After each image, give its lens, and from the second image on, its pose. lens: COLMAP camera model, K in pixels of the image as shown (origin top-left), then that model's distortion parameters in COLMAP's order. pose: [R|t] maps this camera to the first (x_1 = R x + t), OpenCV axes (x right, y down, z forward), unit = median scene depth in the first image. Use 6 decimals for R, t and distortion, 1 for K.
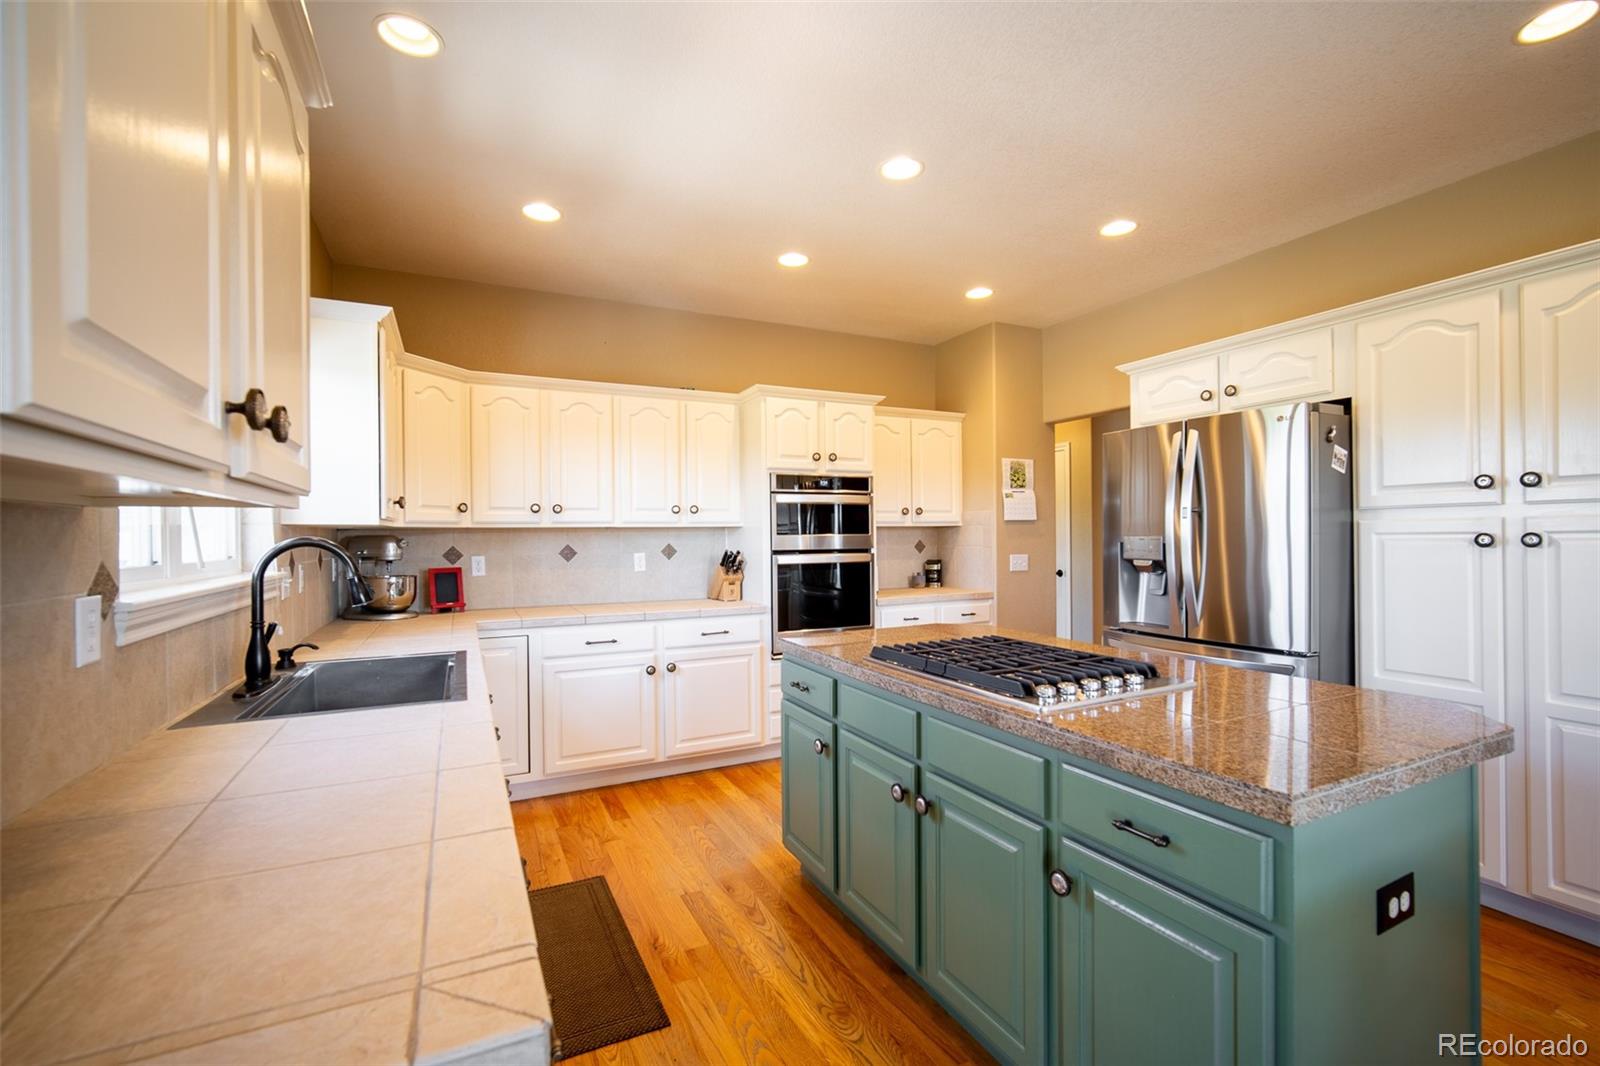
lens RADIAL K [[697.6, 0, 803.8], [0, 697.6, 536.1], [0, 0, 1]] dist [-0.011976, 0.000002]
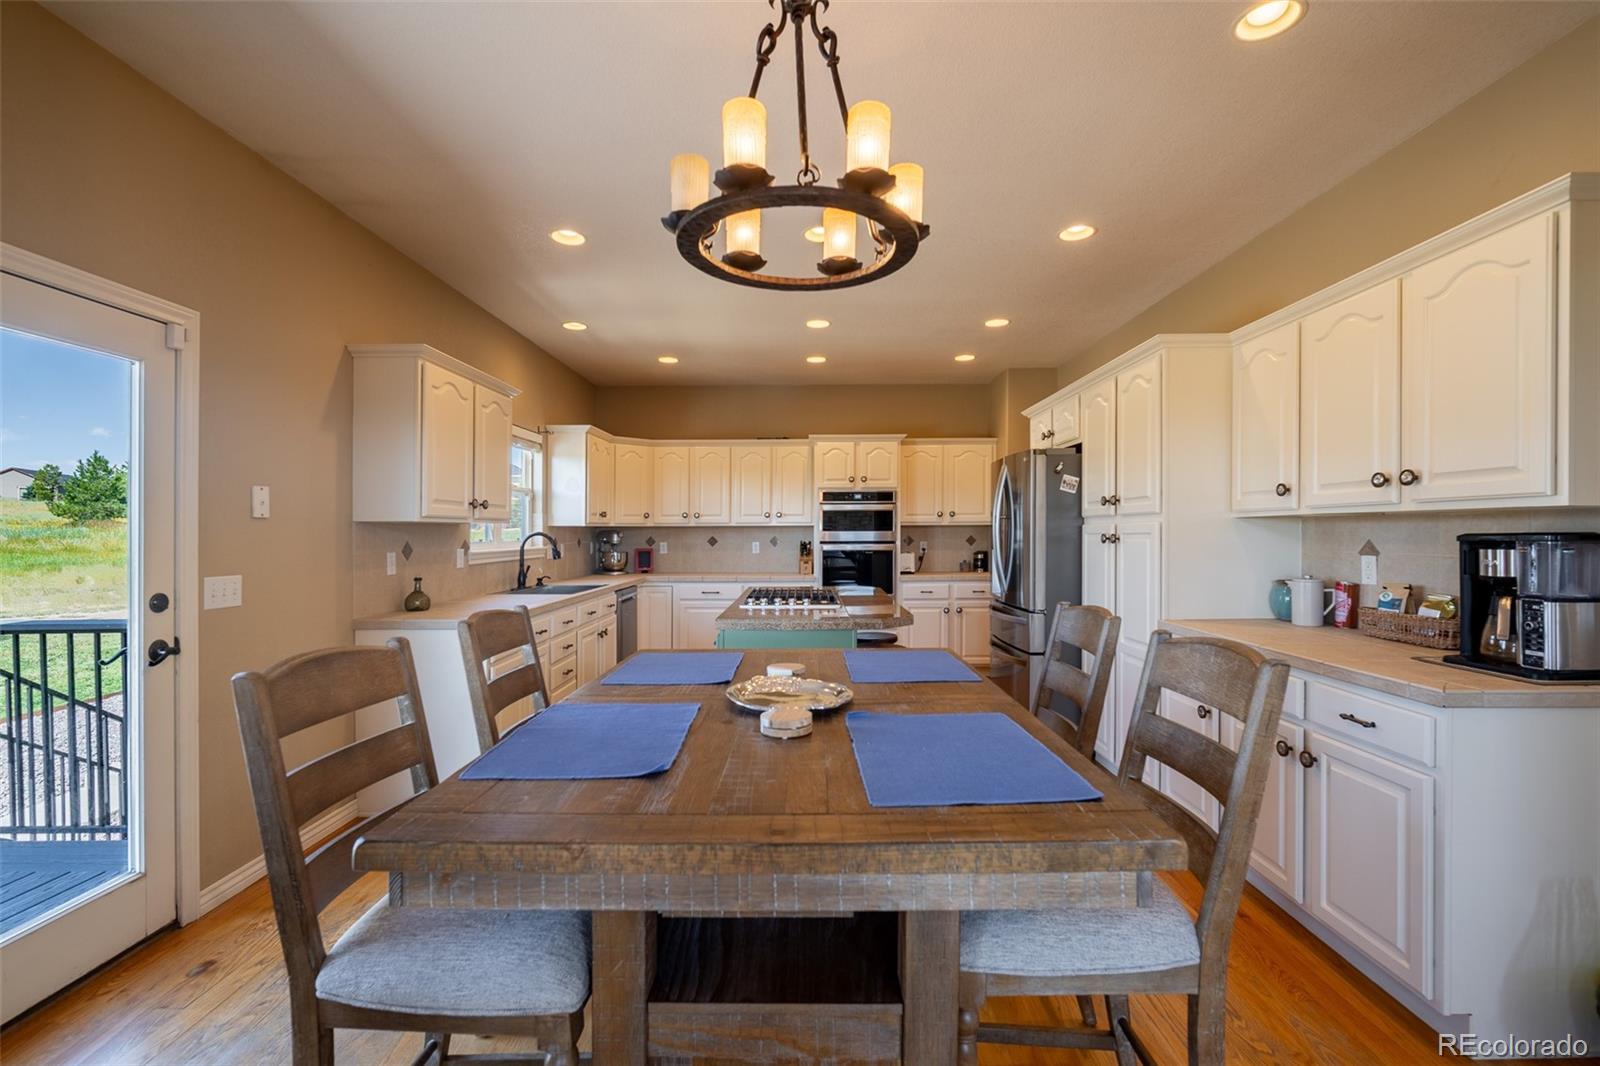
lens RADIAL K [[697.6, 0, 794.8], [0, 697.6, 528.3], [0, 0, 1]] dist [-0.011976, 0.000002]
pose [[0.888914, 0.004460, -0.458052, 0.601922], [-0.004974, 0.999988, 0.000084, -0.008066], [0.458047, 0.002203, 0.888925, -0.395316]]
